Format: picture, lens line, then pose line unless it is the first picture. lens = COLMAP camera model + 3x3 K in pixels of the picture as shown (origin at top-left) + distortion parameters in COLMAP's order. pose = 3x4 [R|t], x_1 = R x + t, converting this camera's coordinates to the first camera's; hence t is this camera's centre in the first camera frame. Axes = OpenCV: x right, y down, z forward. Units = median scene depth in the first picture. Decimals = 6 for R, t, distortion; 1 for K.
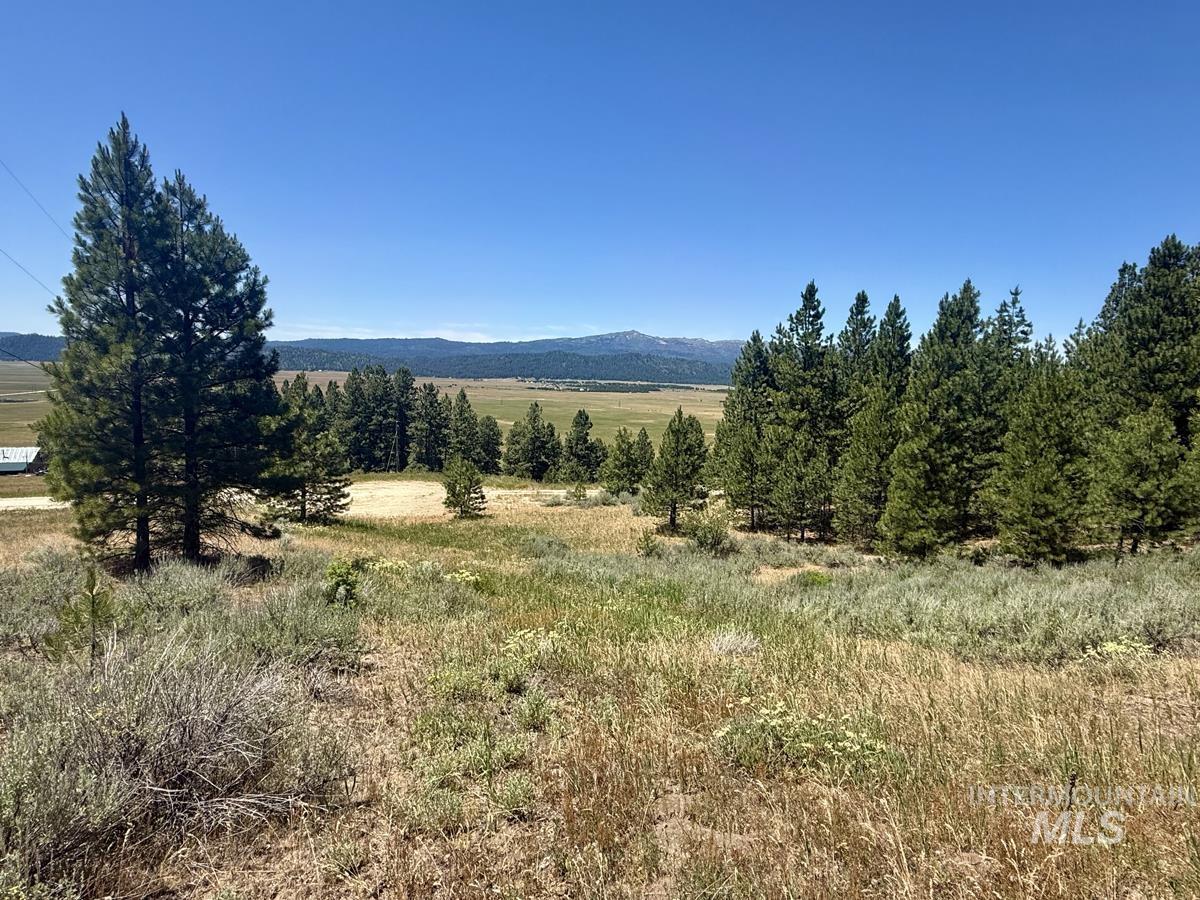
lens RADIAL K [[636.2, 0, 600.0], [0, 636.2, 450.0], [0, 0, 1]] dist [0.000371, -0.000283]
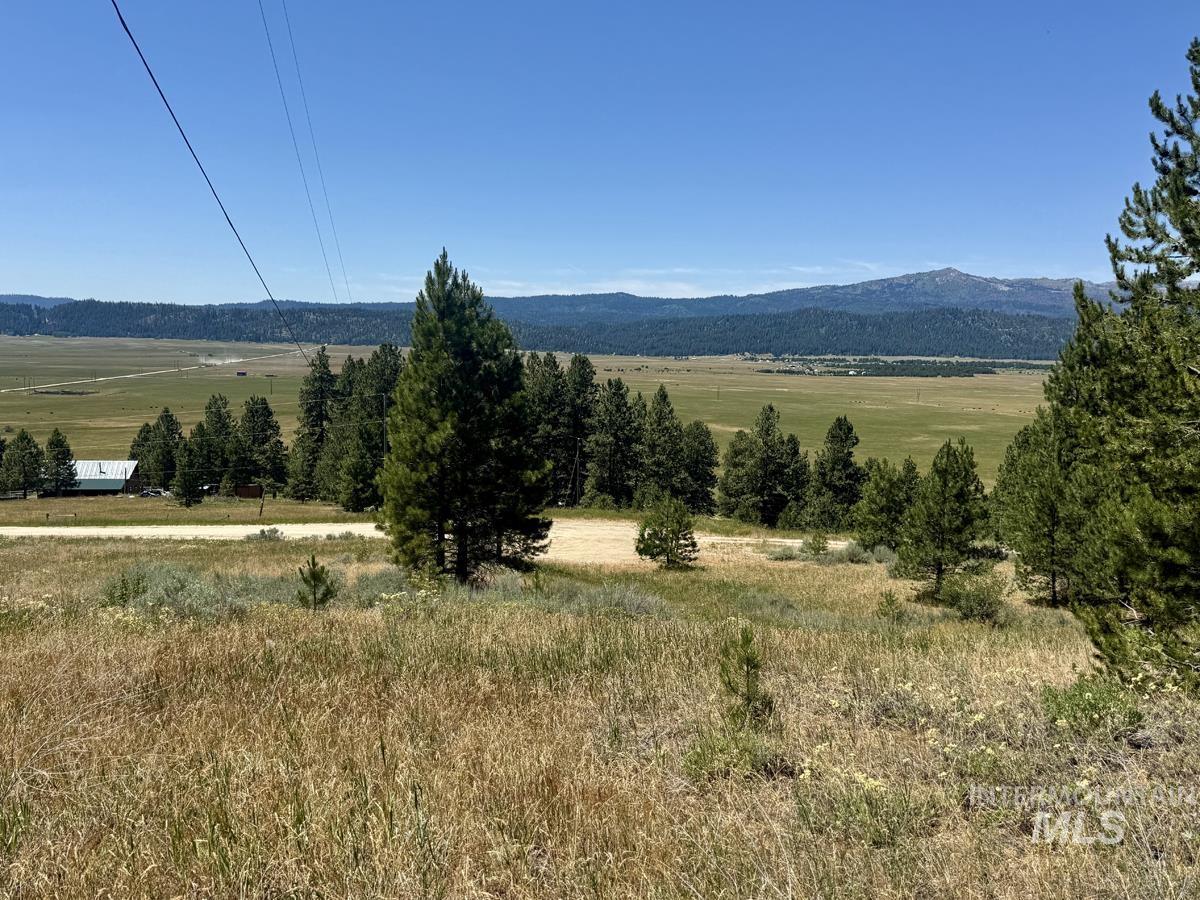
lens RADIAL K [[1026.7, 0, 583.6], [0, 1026.7, 447.3], [0, 0, 1]] dist [0.136544, -0.235177]
pose [[0.960338, 0.015107, -0.278431, 0.029491], [-0.021238, 0.999594, -0.019018, -0.014395], [0.278030, 0.024177, 0.960268, -0.200173]]
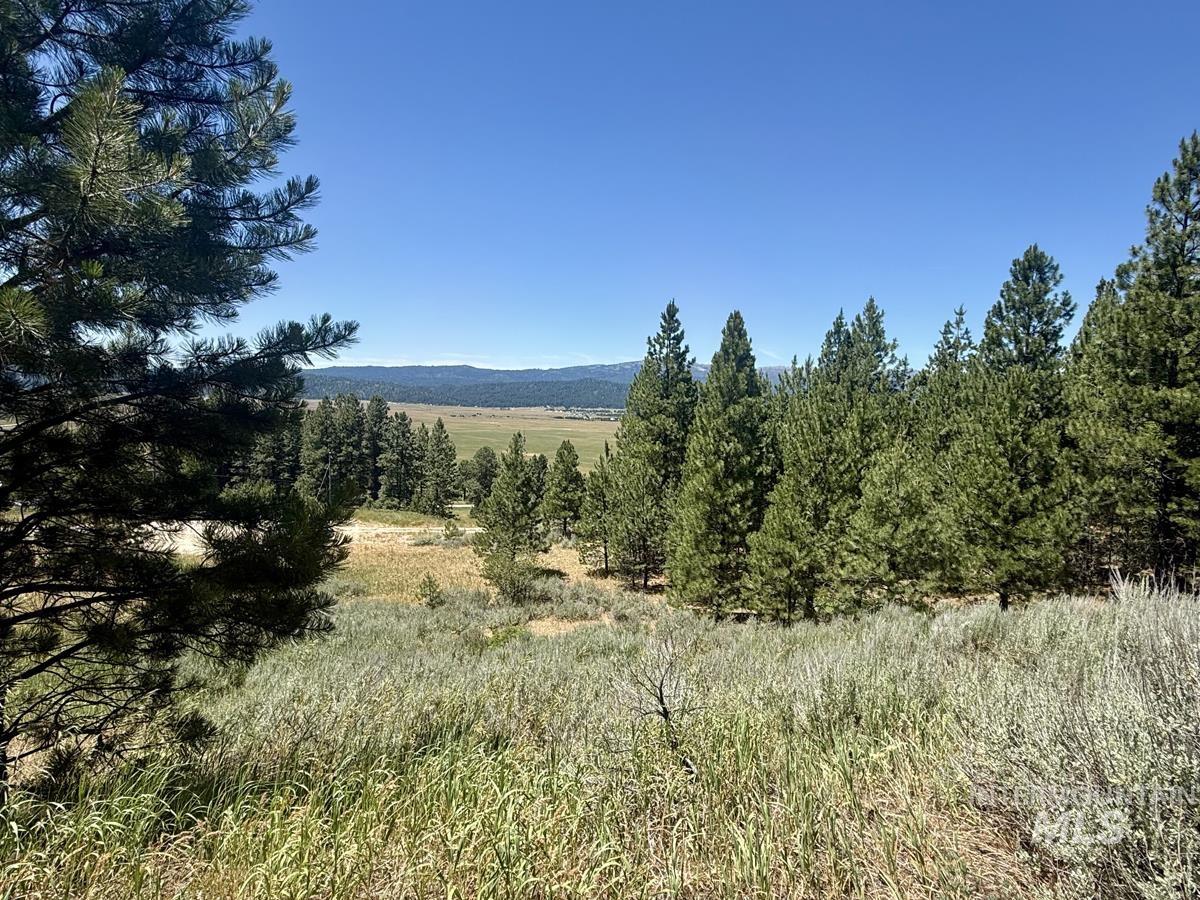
lens RADIAL K [[675.9, 0, 600.0], [0, 675.9, 450.0], [0, 0, 1]] dist [-0.002173, -0.000307]
pose [[0.998603, 0.003131, -0.052741, 0.166977], [-0.005704, 0.998797, -0.048707, -0.002412], [0.052525, 0.048939, 0.997420, 0.023397]]
